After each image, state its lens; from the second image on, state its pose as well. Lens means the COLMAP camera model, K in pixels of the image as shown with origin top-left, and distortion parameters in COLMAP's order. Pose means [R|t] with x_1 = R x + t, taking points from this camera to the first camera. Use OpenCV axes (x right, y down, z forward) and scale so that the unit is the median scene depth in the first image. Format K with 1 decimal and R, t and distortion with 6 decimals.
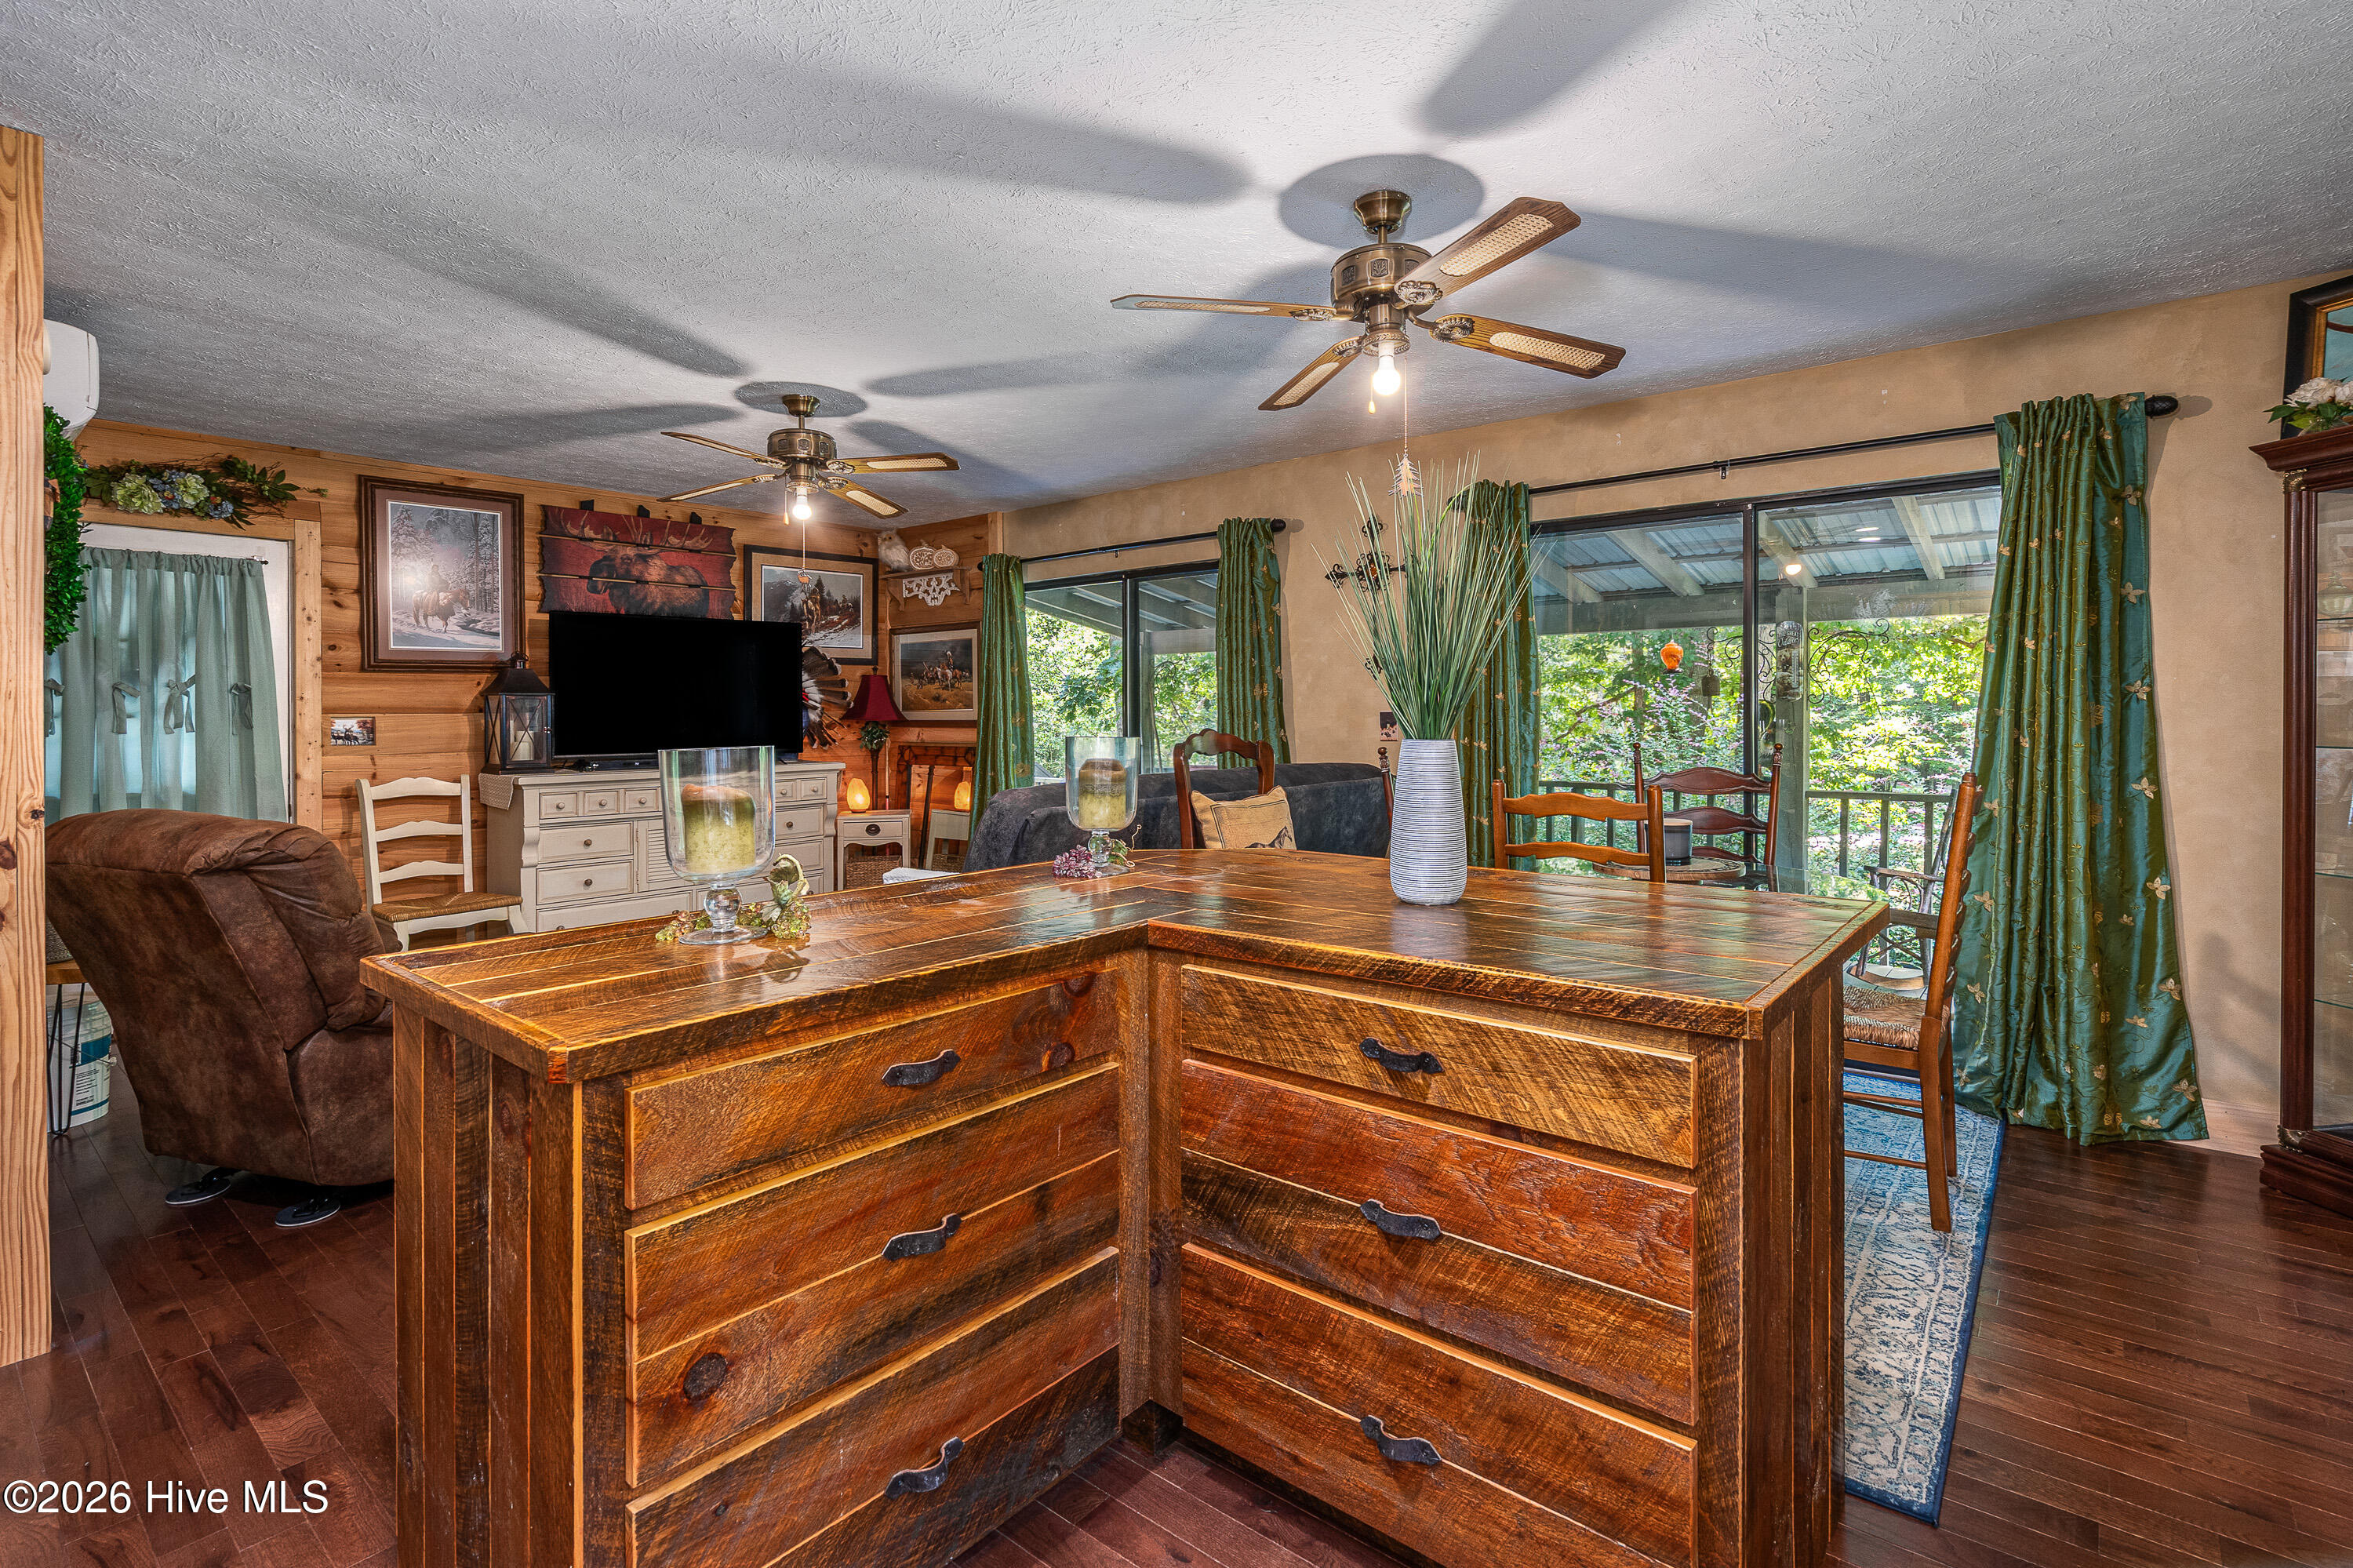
lens RADIAL K [[1099.1, 0, 1171.9], [0, 1099.1, 735.7], [0, 0, 1]] dist [-0.001768, 0.003144]
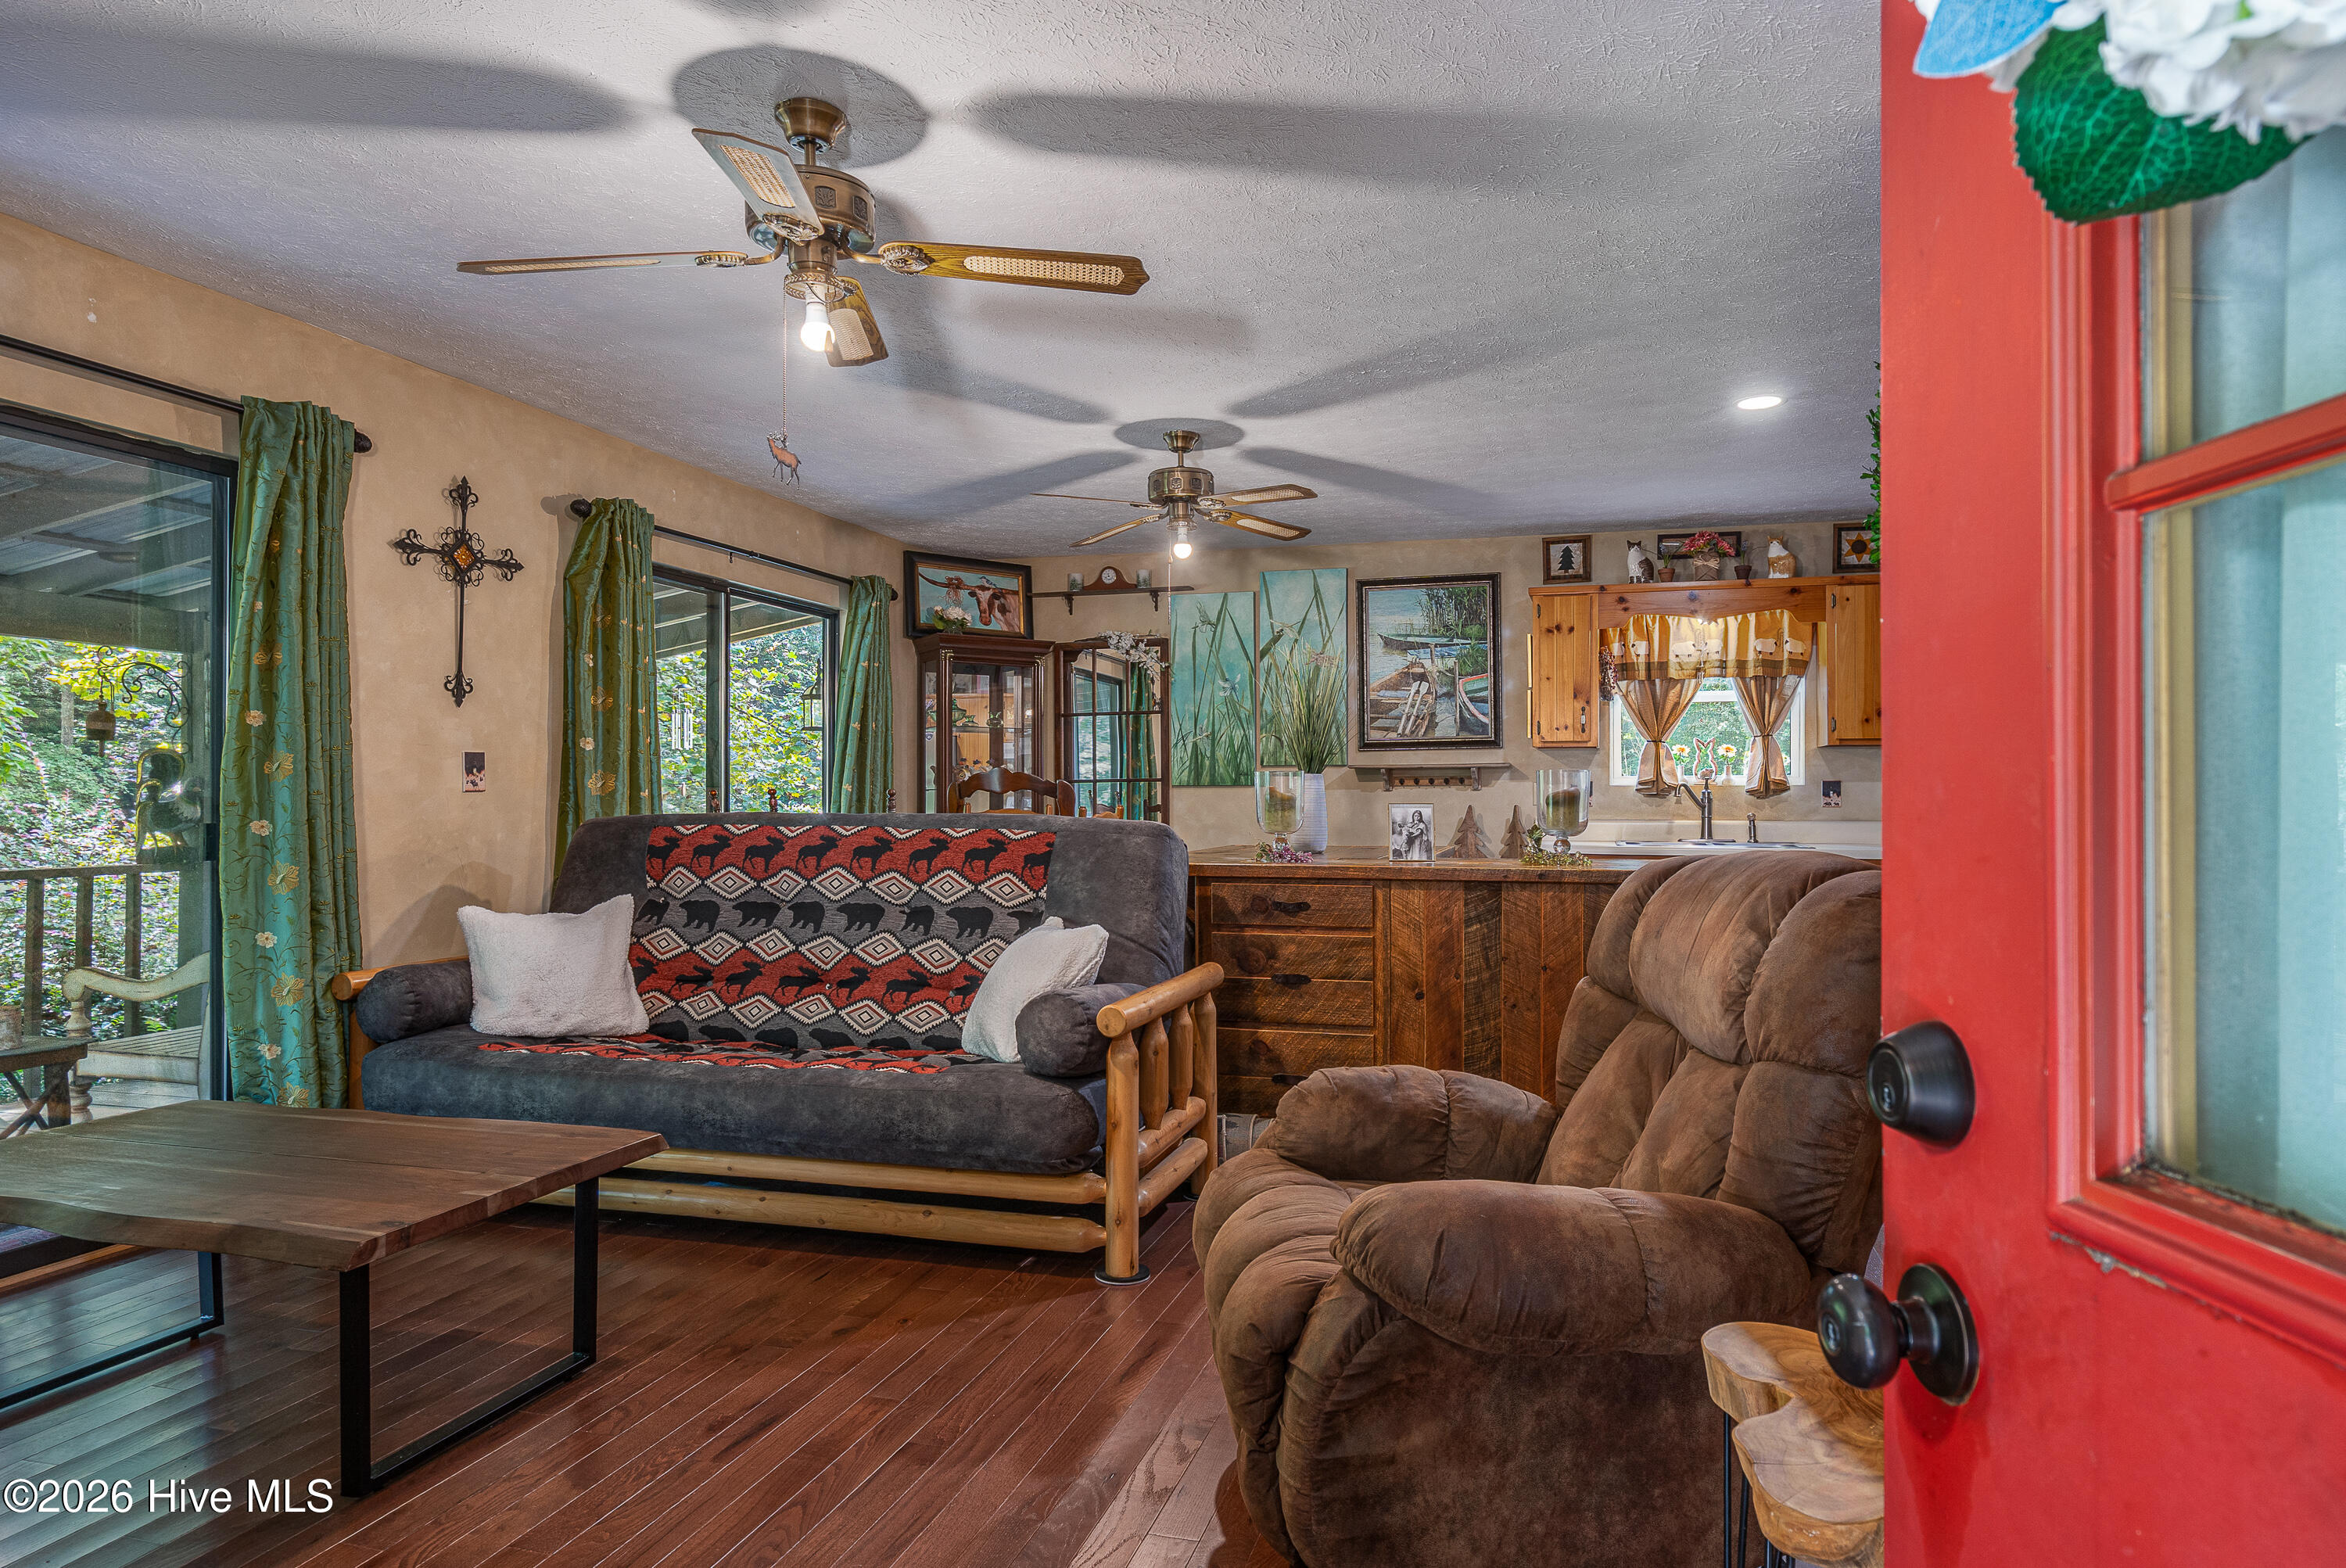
lens RADIAL K [[1337.6, 0, 1177.4], [0, 1337.6, 783.0], [0, 0, 1]] dist [0.000342, 0.000027]
pose [[-0.370039, 0.004618, 0.929005, -1.185047], [0.007588, 0.999969, -0.001948, 0.006433], [-0.928985, 0.006328, -0.370063, 1.314886]]
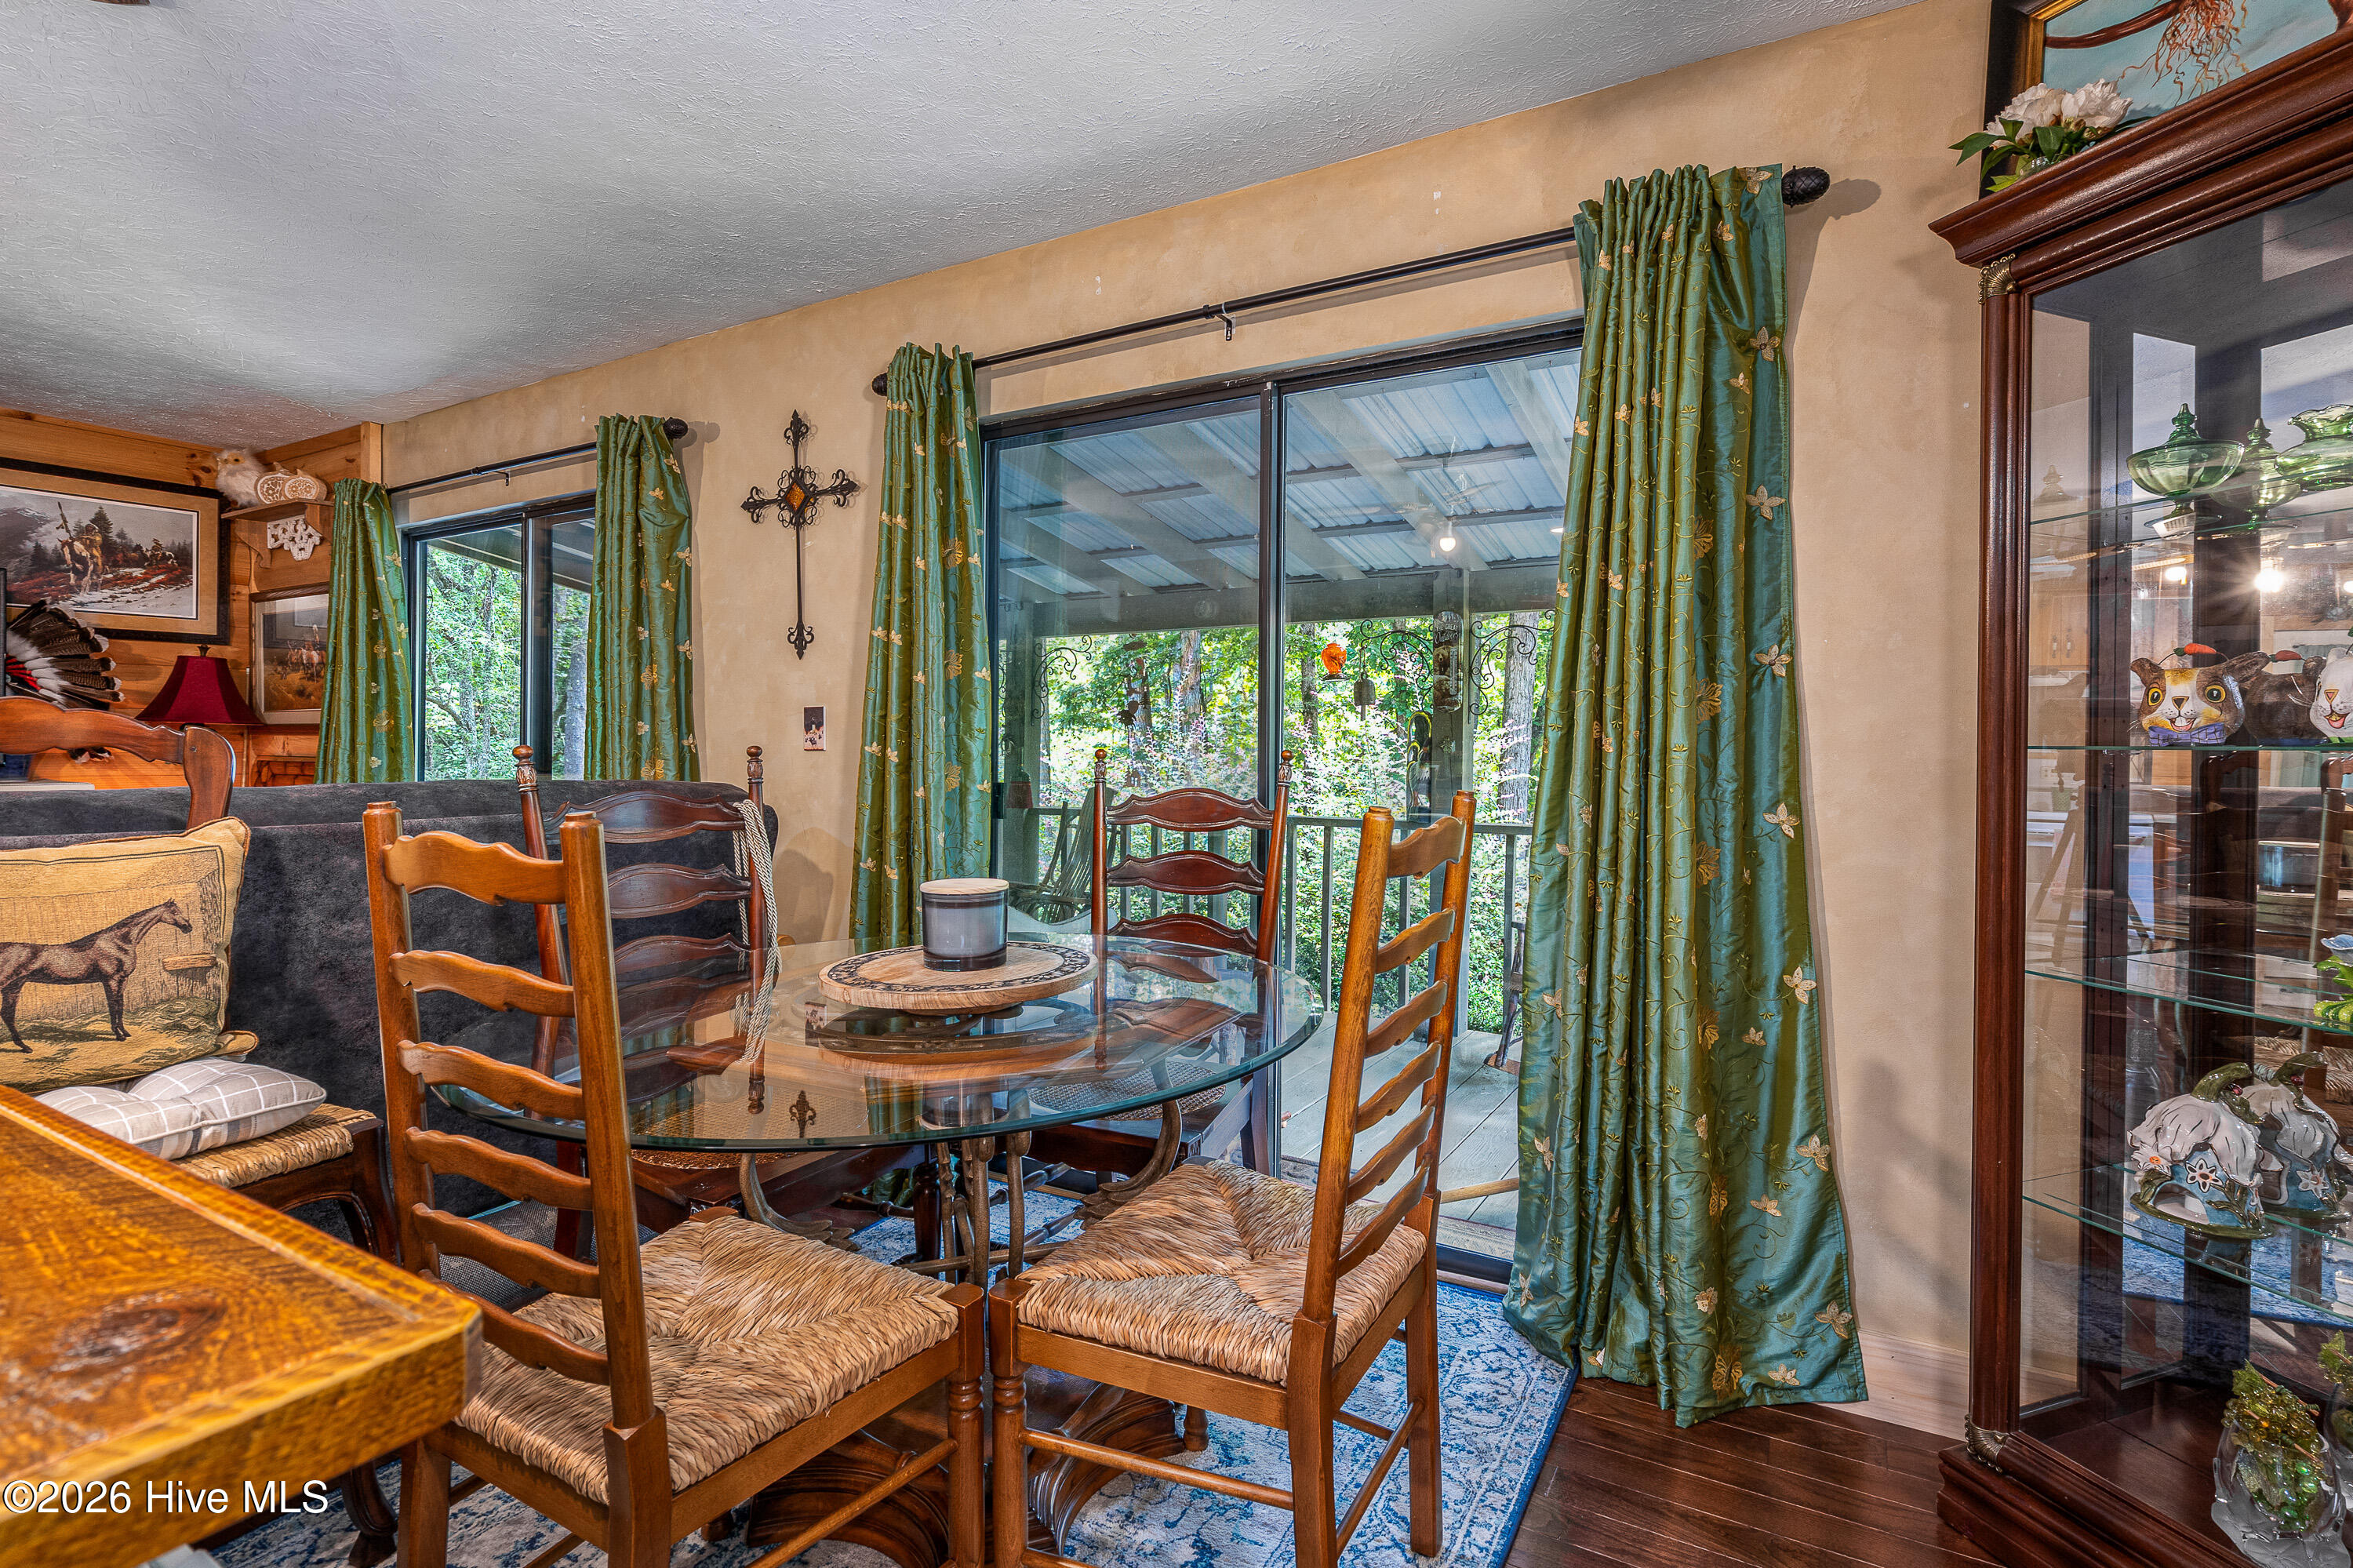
lens RADIAL K [[1099.1, 0, 1183.5], [0, 1099.1, 765.5], [0, 0, 1]] dist [-0.001768, 0.003144]
pose [[0.986459, 0.007163, 0.163850, 0.453556], [-0.006900, 0.999974, -0.002178, 0.020513], [-0.163862, 0.001018, 0.986483, 0.449142]]
